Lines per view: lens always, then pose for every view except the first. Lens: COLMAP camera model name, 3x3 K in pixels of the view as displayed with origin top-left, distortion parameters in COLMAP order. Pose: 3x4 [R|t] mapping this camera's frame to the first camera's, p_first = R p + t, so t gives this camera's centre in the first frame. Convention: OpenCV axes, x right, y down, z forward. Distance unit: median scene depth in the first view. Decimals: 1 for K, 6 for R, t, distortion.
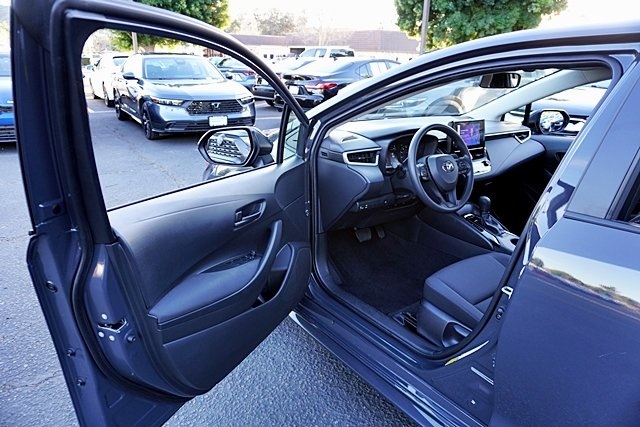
lens RADIAL K [[430.2, 0, 320.0], [0, 430.2, 213.5], [0, 0, 1]] dist [-0.042322, 0.032790]
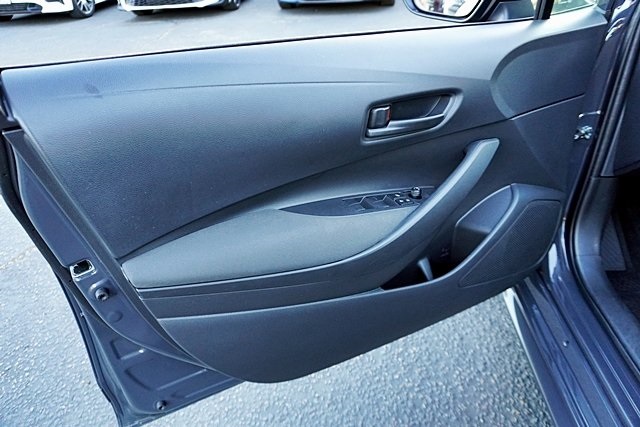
lens RADIAL K [[482.2, 0, 320.9], [0, 482.2, 223.2], [0, 0, 1]] dist [0.002182, 0.002846]
pose [[0.792798, 0.321045, -0.518075, 0.065351], [-0.169986, 0.932763, 0.317896, -0.036265], [0.585300, -0.163962, 0.794066, 0.426128]]
